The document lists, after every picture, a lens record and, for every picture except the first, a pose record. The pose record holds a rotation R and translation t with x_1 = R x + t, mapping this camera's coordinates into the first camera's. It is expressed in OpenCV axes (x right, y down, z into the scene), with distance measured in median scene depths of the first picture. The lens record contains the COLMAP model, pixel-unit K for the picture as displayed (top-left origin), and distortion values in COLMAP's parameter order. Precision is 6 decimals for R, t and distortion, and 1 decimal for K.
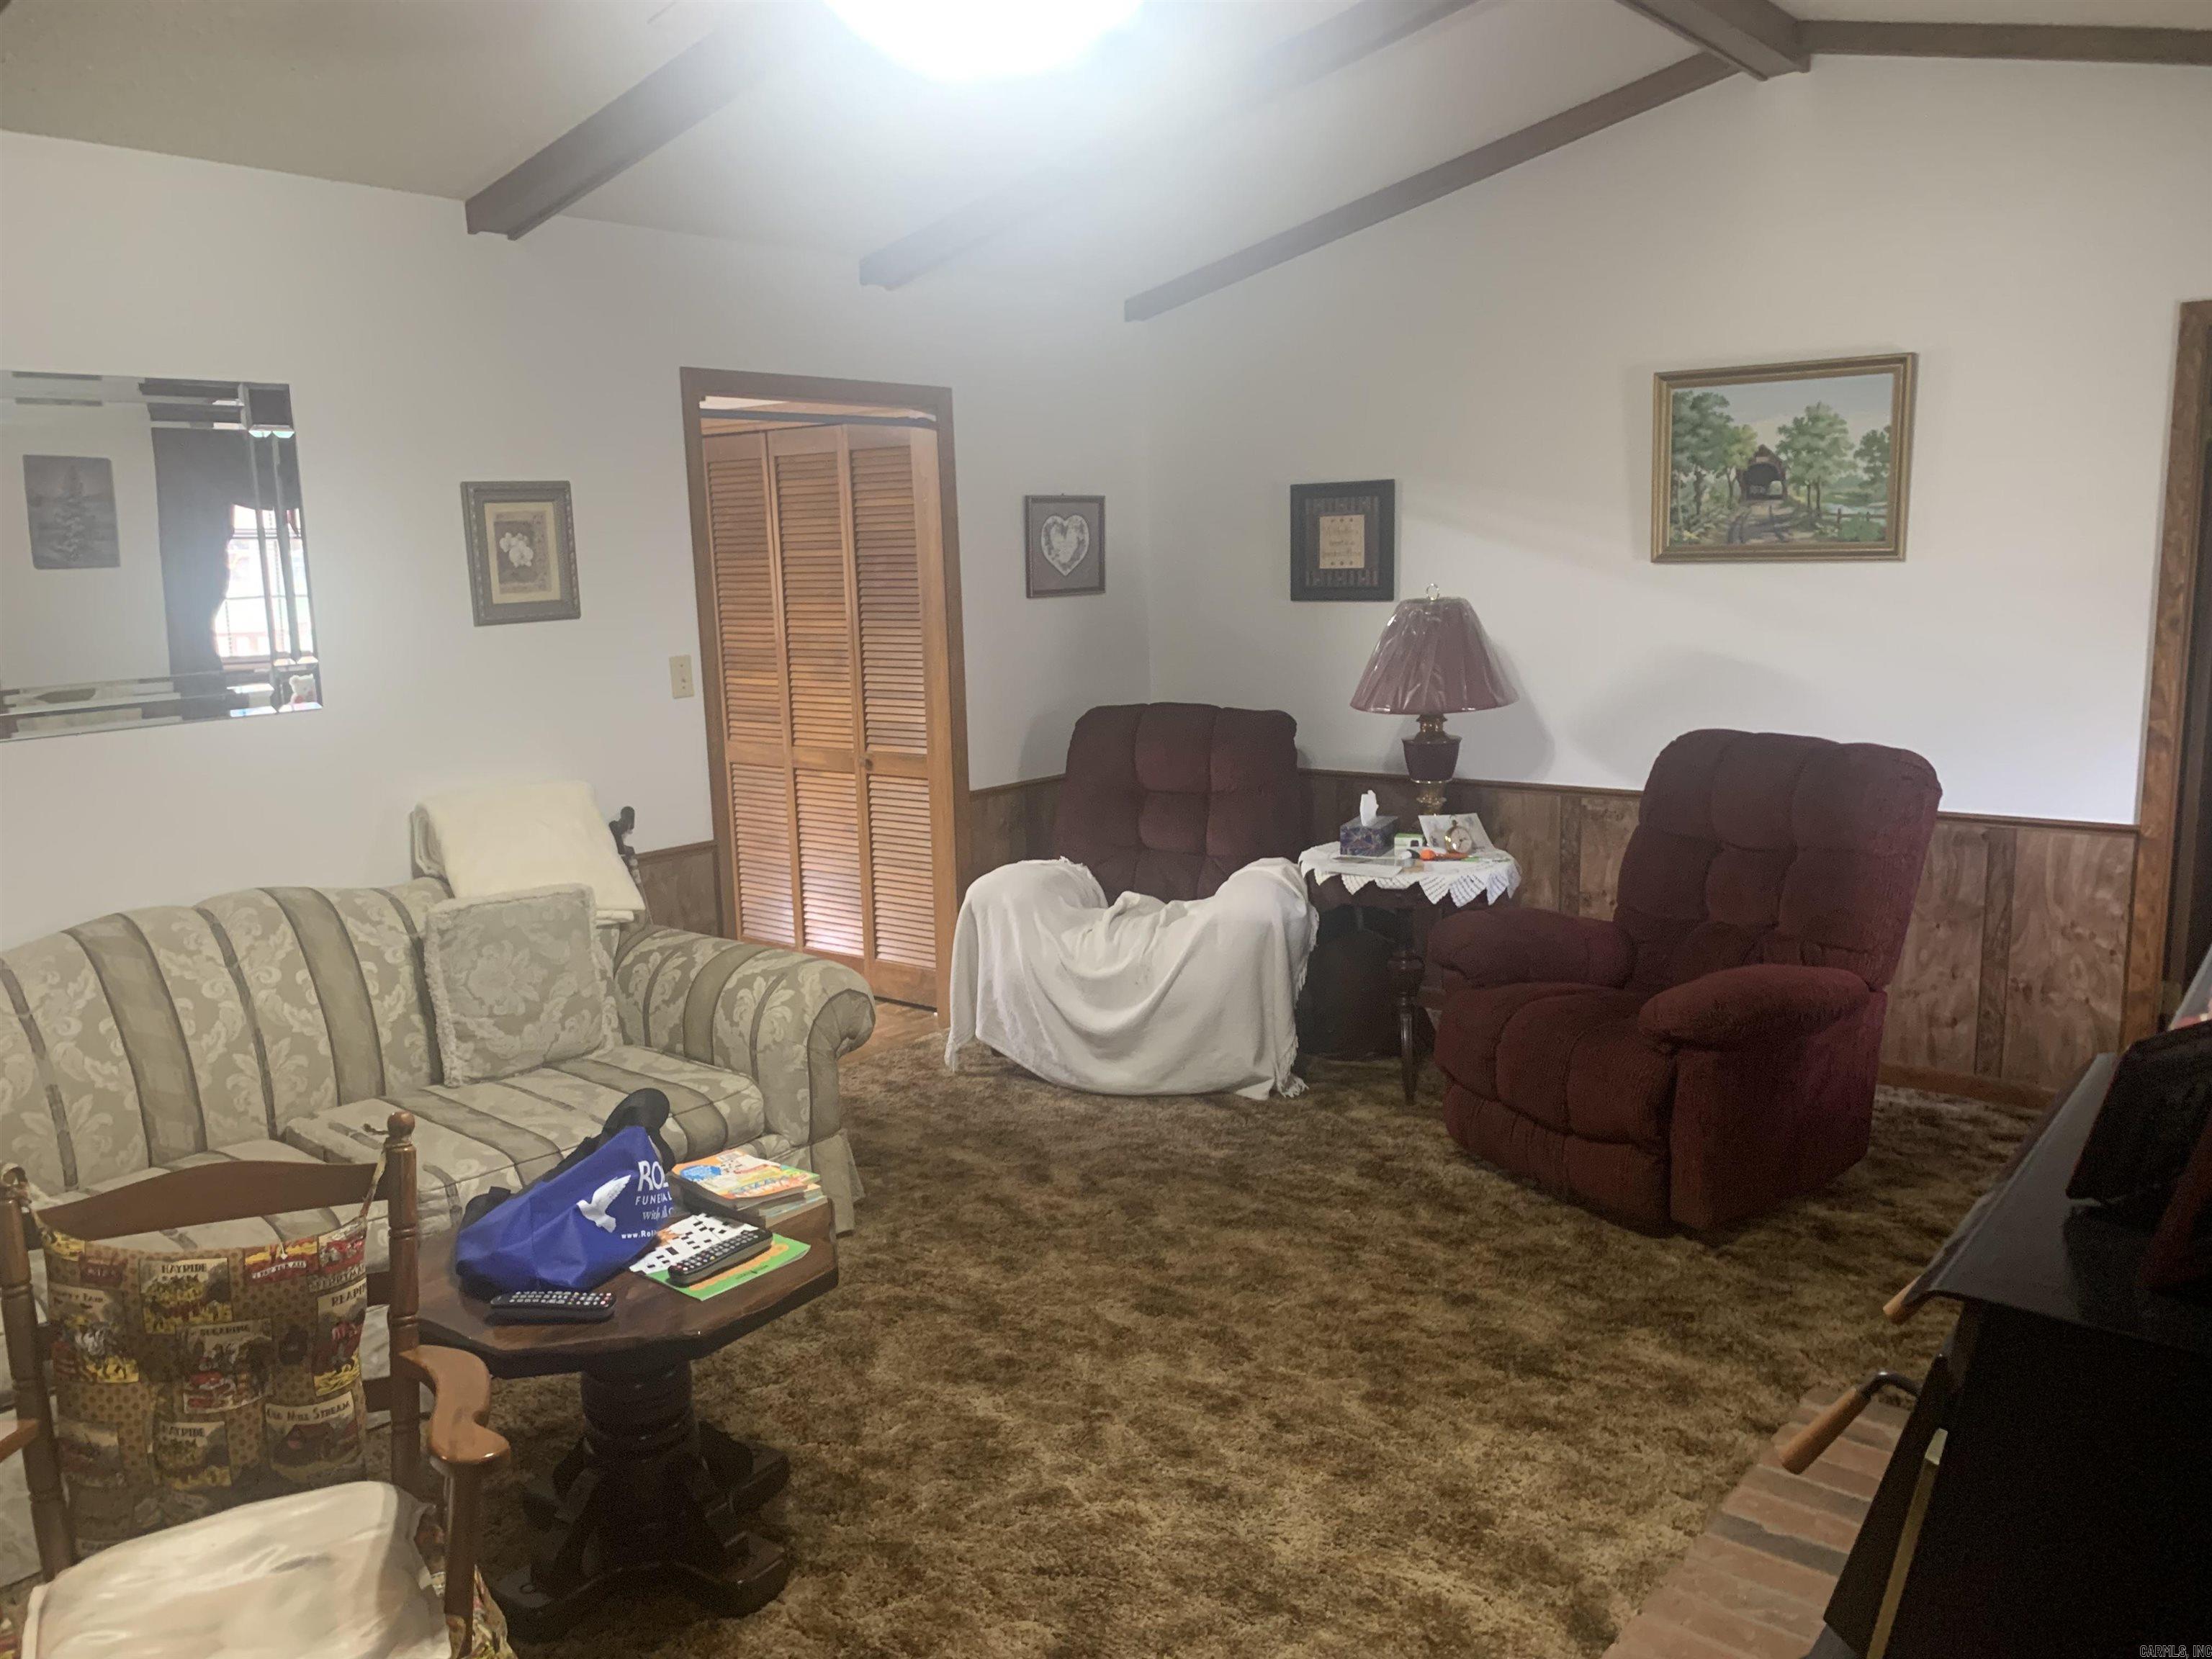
lens RADIAL K [[1680.6, 0, 1108.0], [0, 1680.6, 829.9], [0, 0, 1]] dist [0.025838, -0.027672]
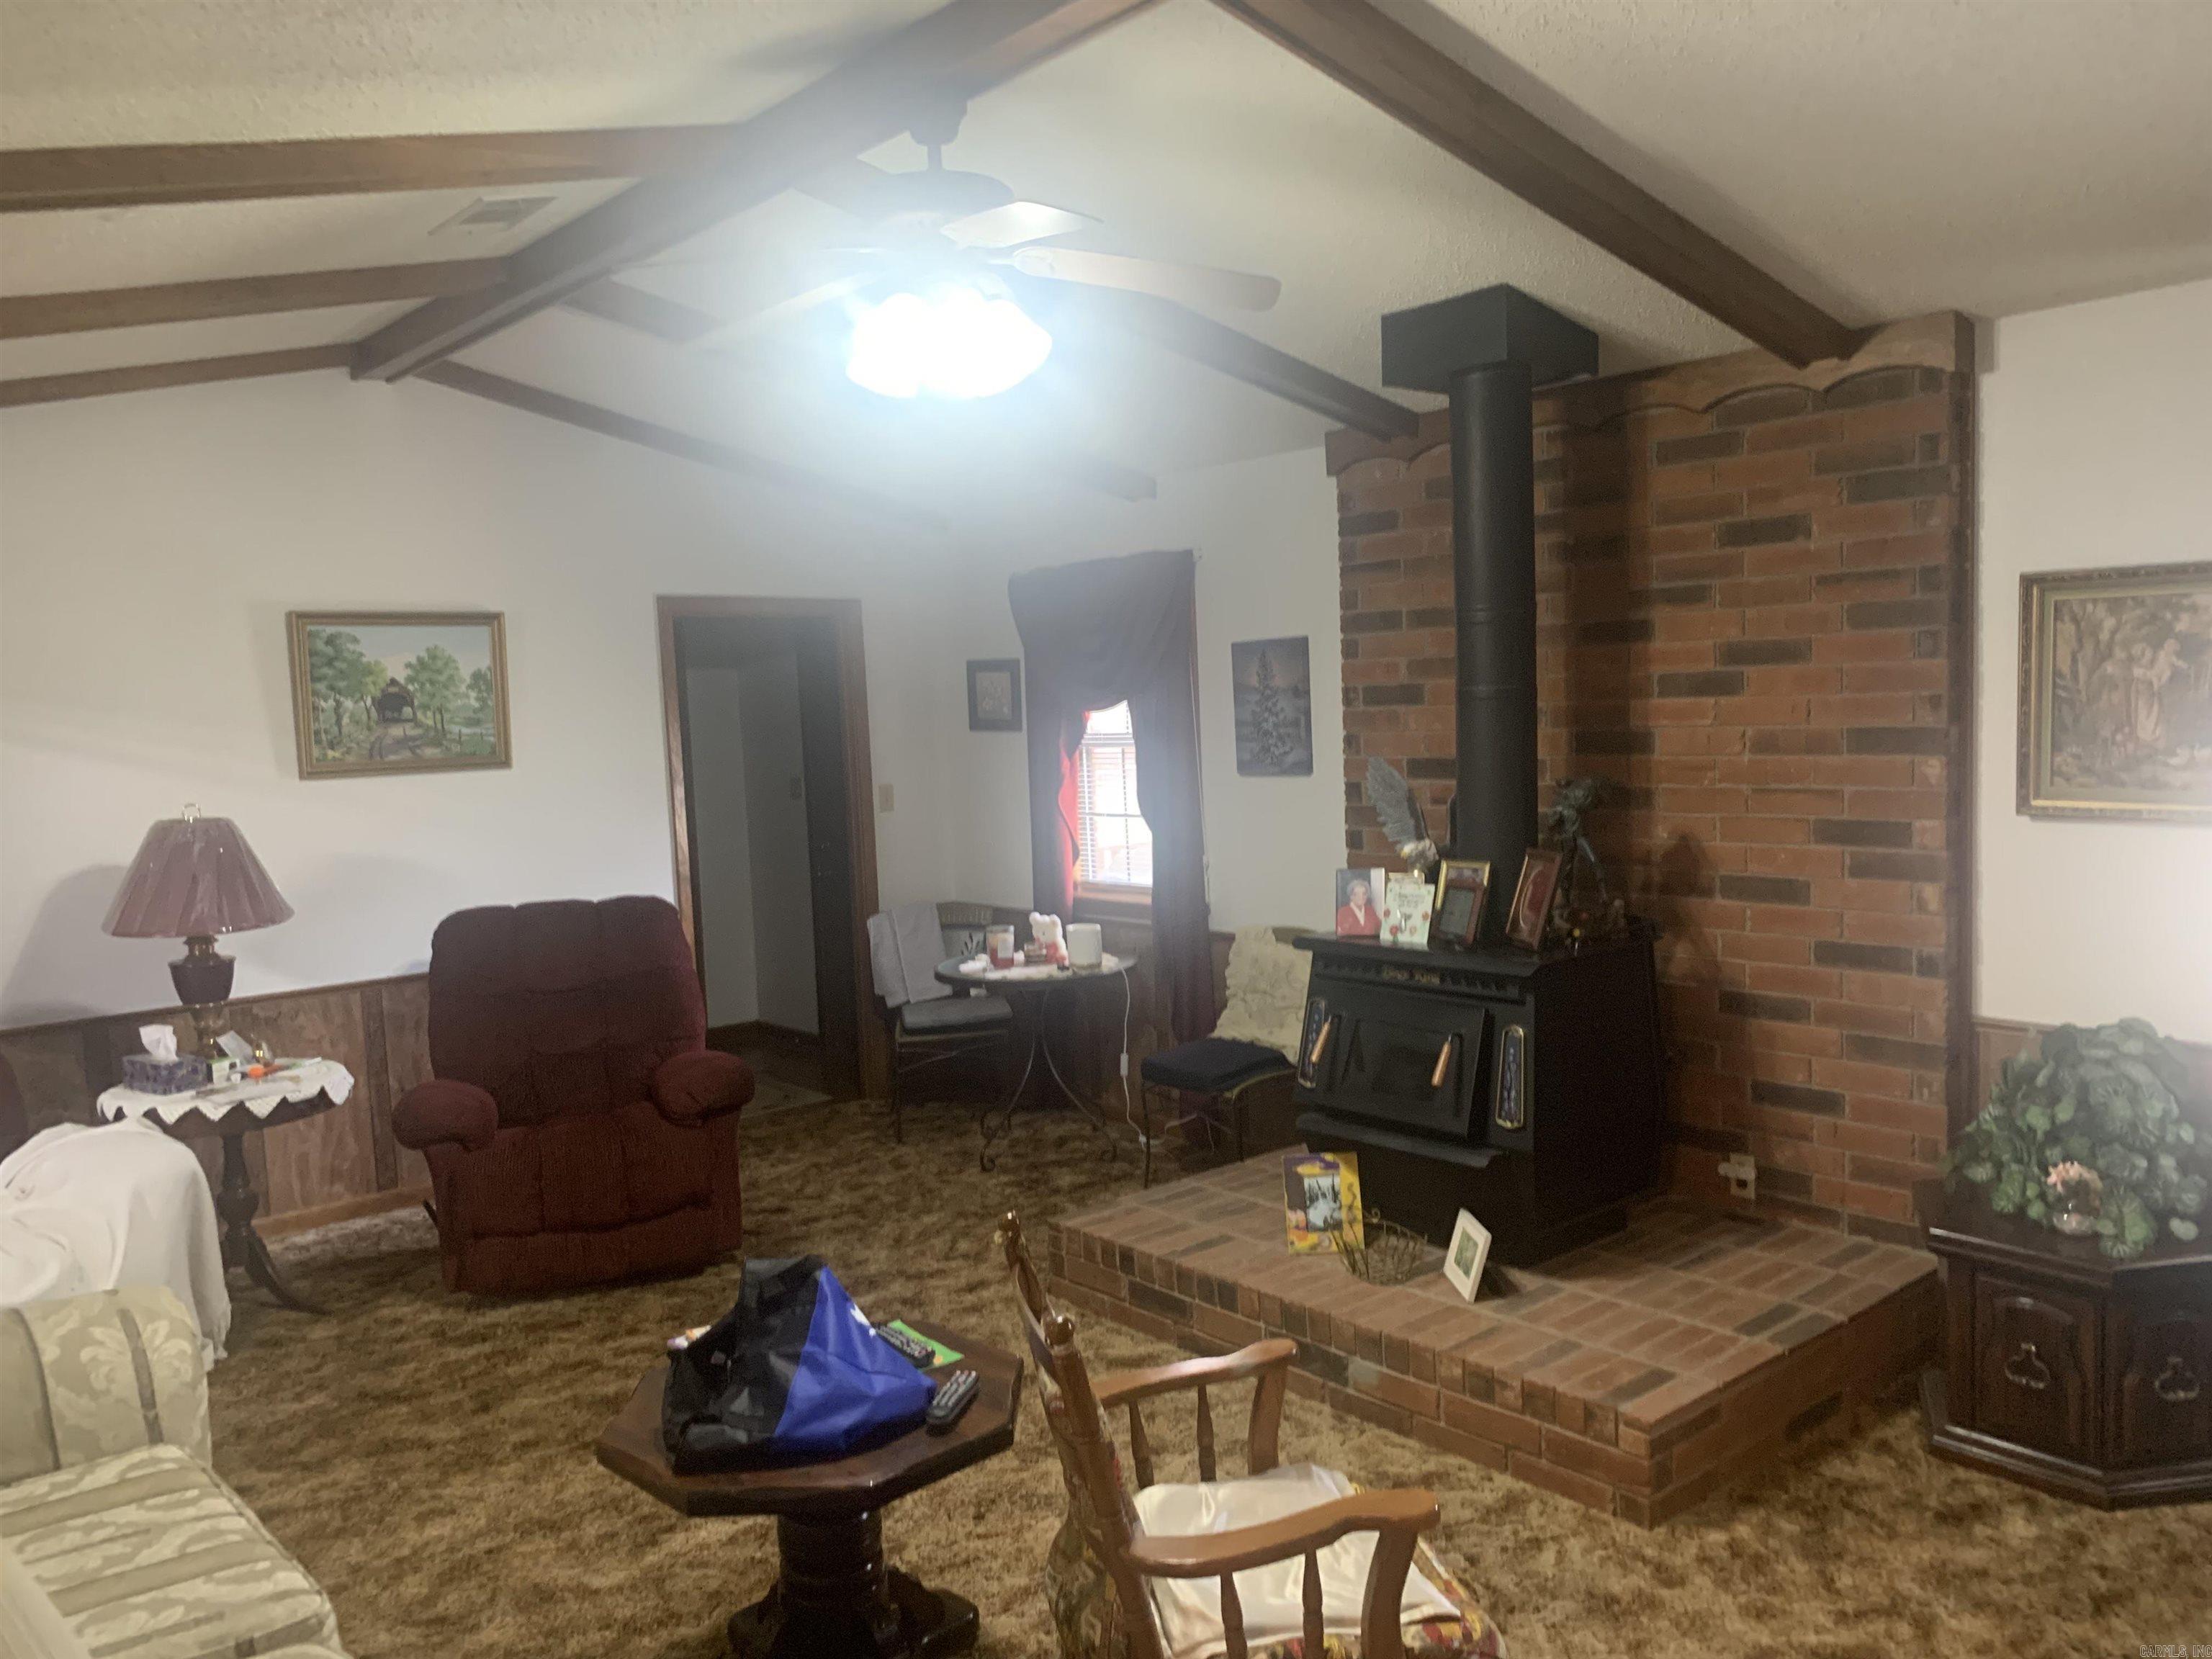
lens RADIAL K [[1680.6, 0, 1099.5], [0, 1680.6, 839.2], [0, 0, 1]] dist [0.025838, -0.027672]
pose [[0.193674, -0.064224, 0.978962, -0.694896], [0.204053, 0.978670, 0.023836, -0.043285], [-0.959611, 0.195144, 0.202648, 0.304621]]
